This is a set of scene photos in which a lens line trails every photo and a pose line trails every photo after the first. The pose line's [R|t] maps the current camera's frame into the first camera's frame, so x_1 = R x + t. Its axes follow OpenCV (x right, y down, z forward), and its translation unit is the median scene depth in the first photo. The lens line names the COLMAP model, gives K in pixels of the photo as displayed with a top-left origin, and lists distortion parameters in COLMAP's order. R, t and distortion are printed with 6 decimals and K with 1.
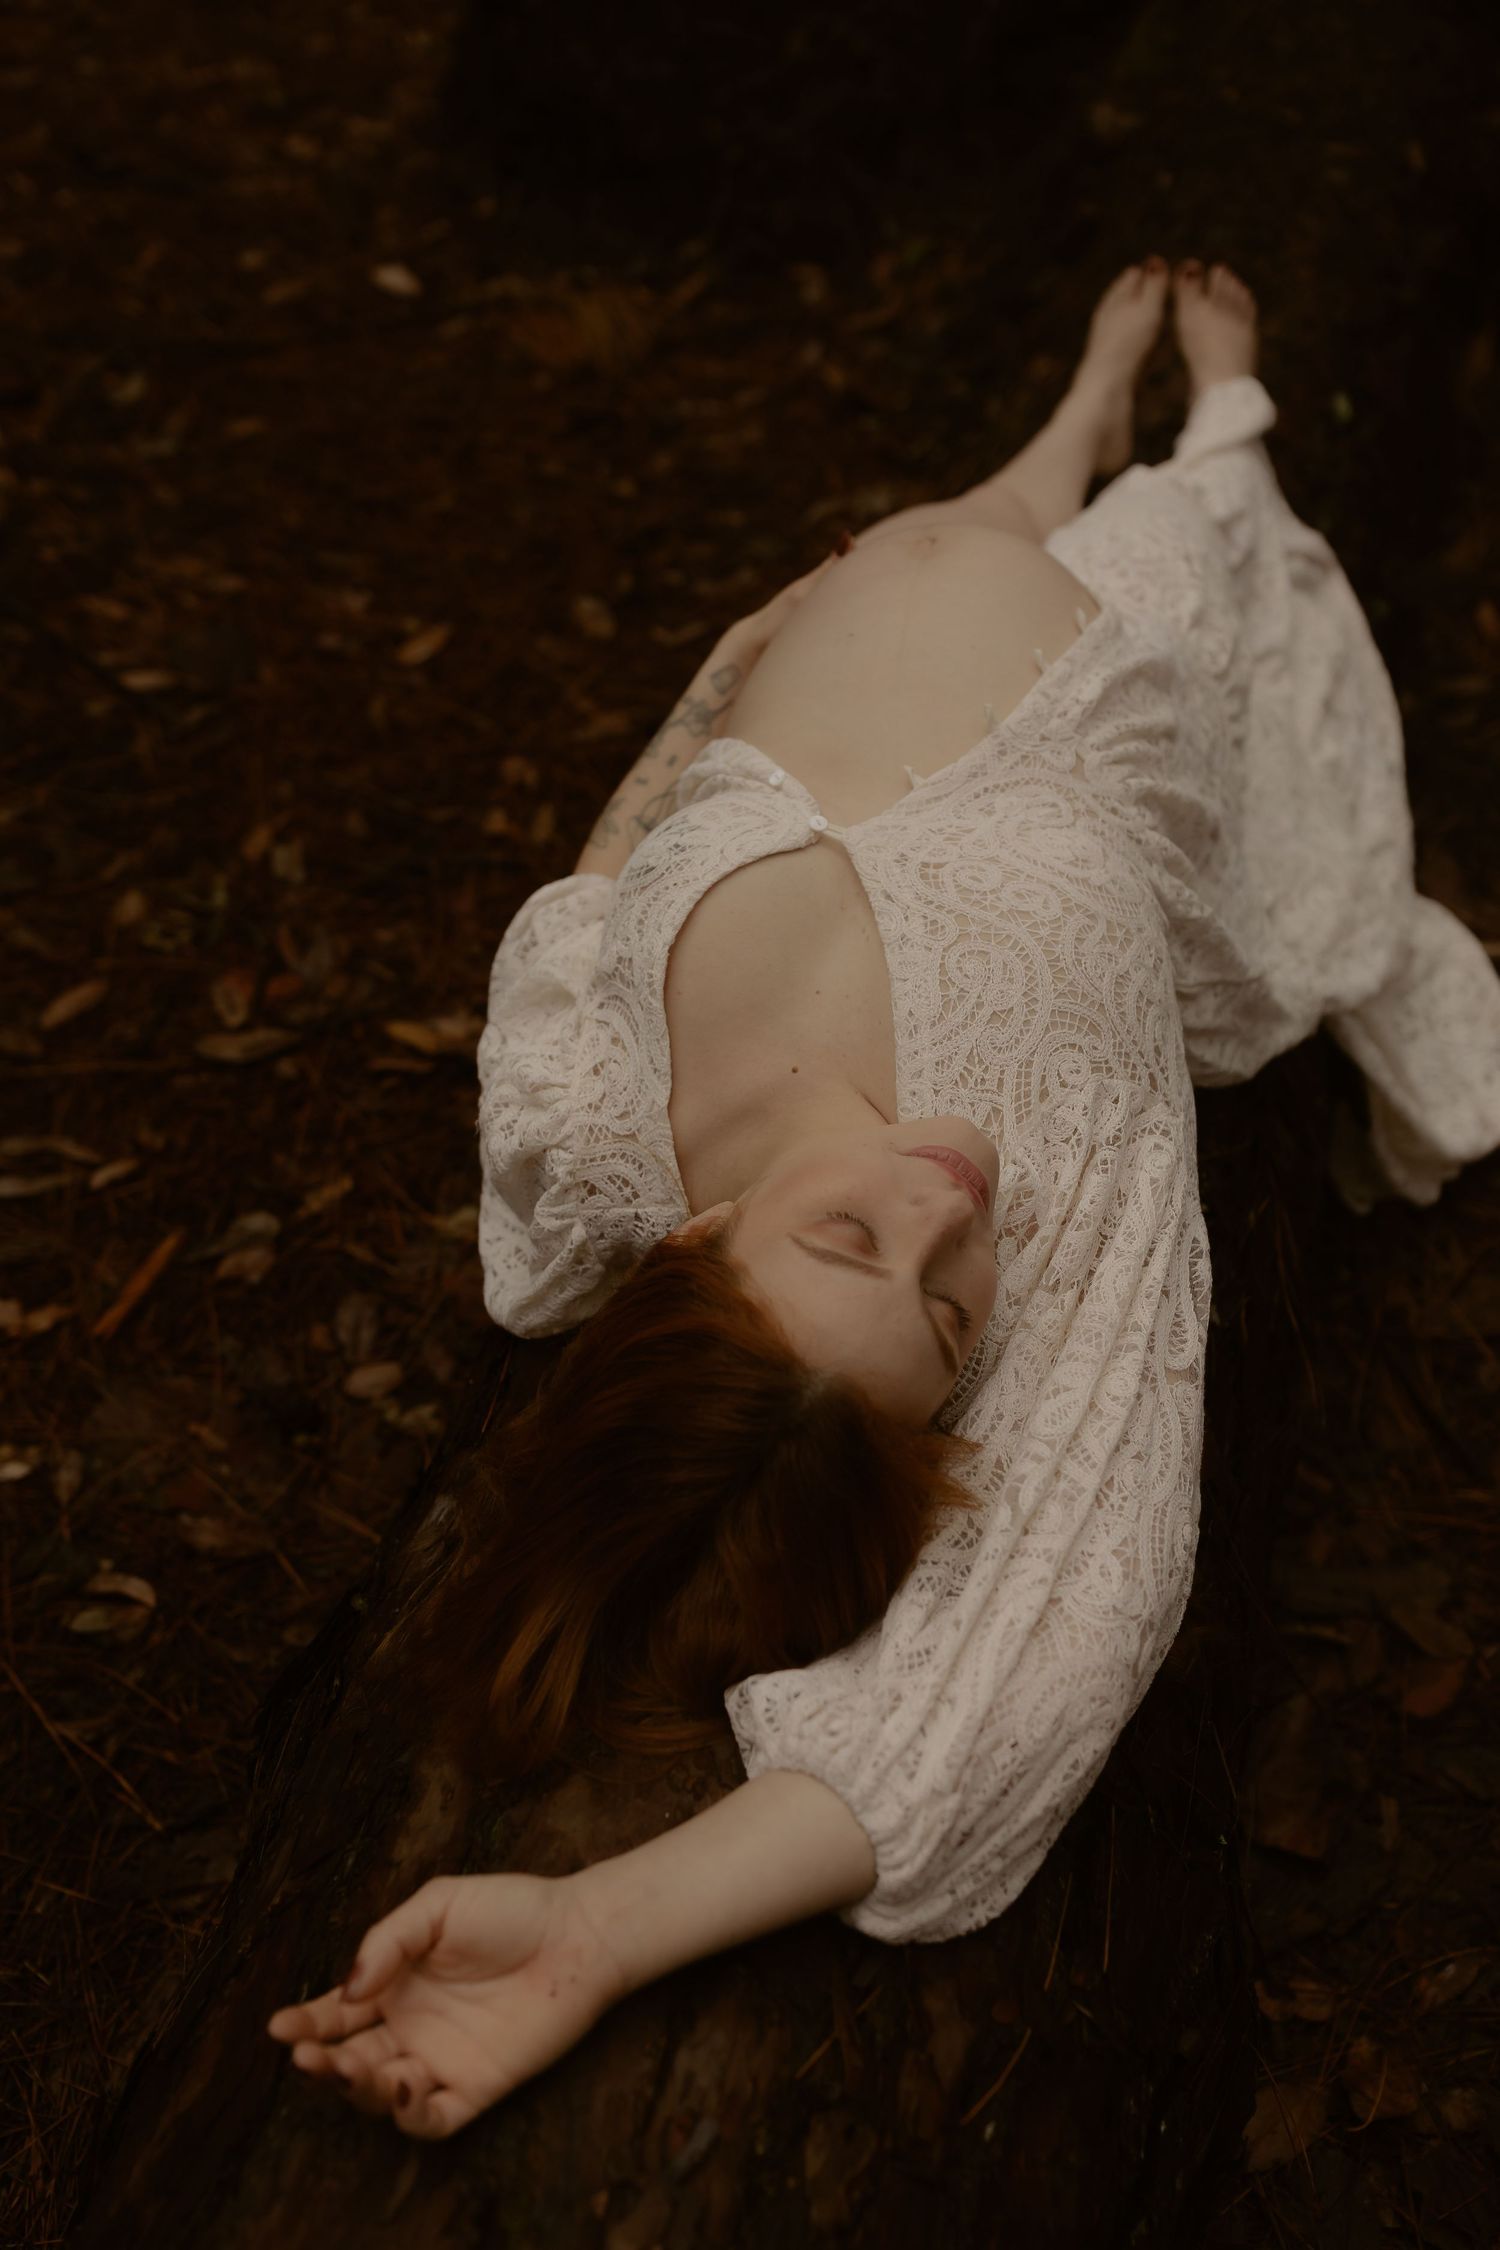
lens RADIAL K [[2234.5, 0, 751.7], [0, 2234.5, 1037.4], [0, 0, 1]] dist [0.005466, 0.008624]
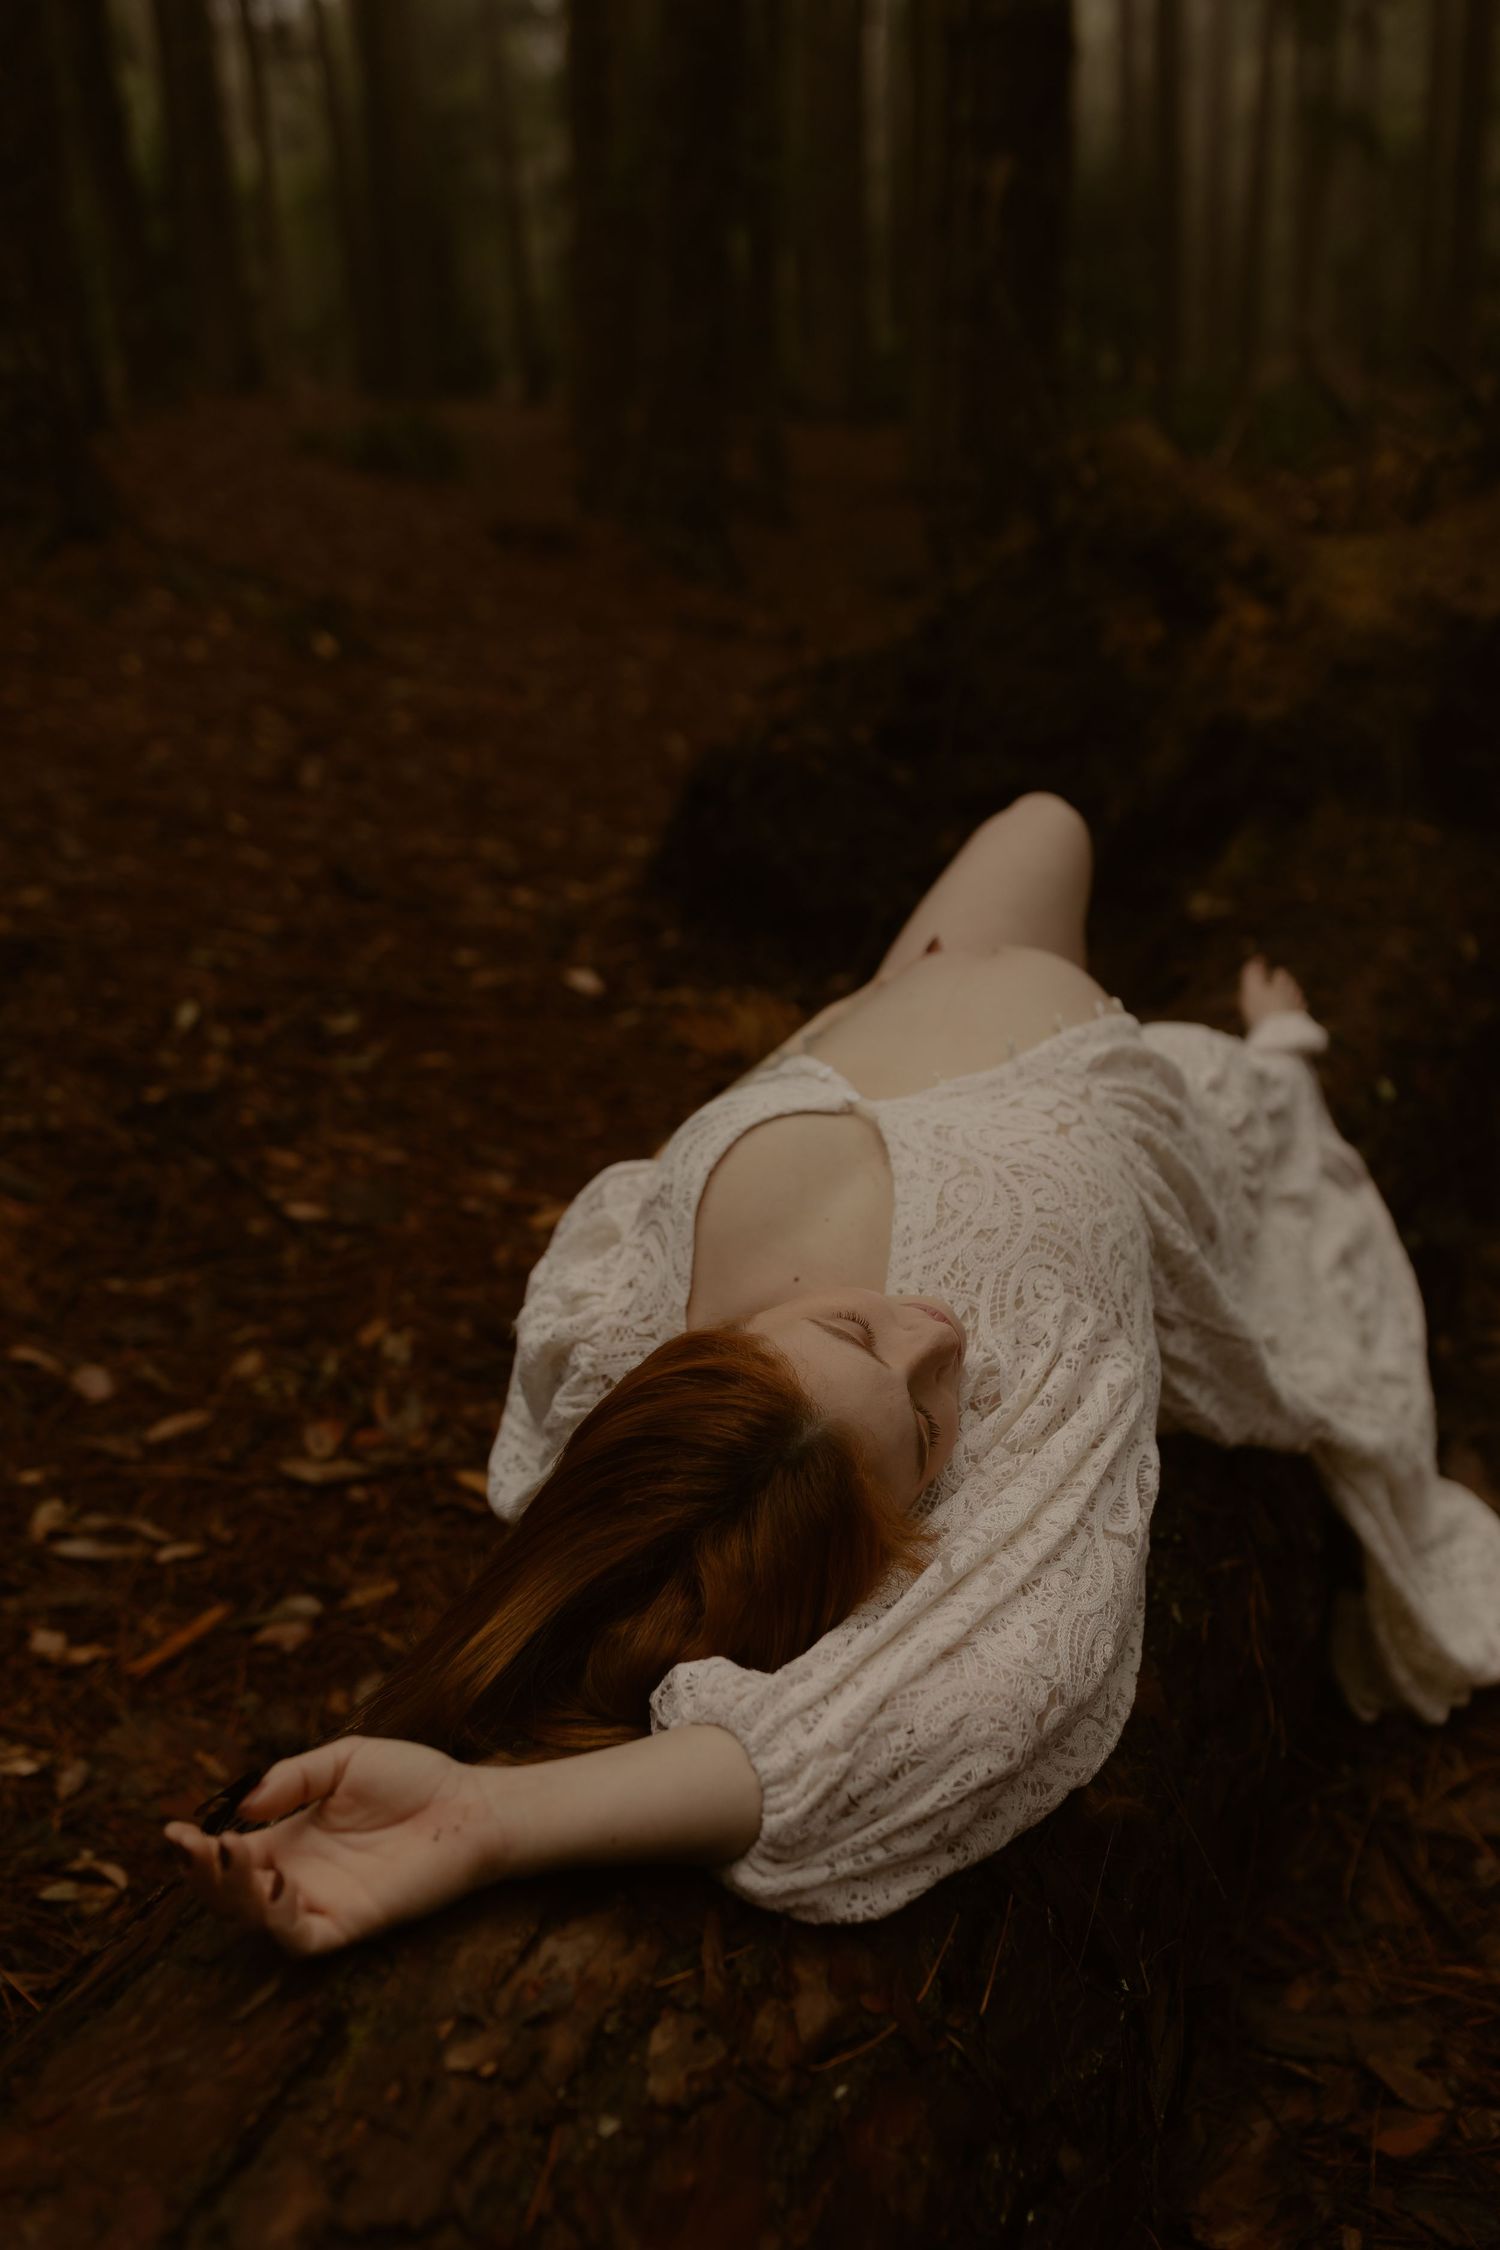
lens RADIAL K [[2210.1, 0, 723.4], [0, 2210.1, 1124.6], [0, 0, 1]] dist [-0.000881, 0.152935]
pose [[0.988910, 0.110943, -0.098735, 0.072949], [-0.140428, 0.914894, -0.378483, 0.333107], [0.048342, 0.388151, 0.920327, -0.051492]]
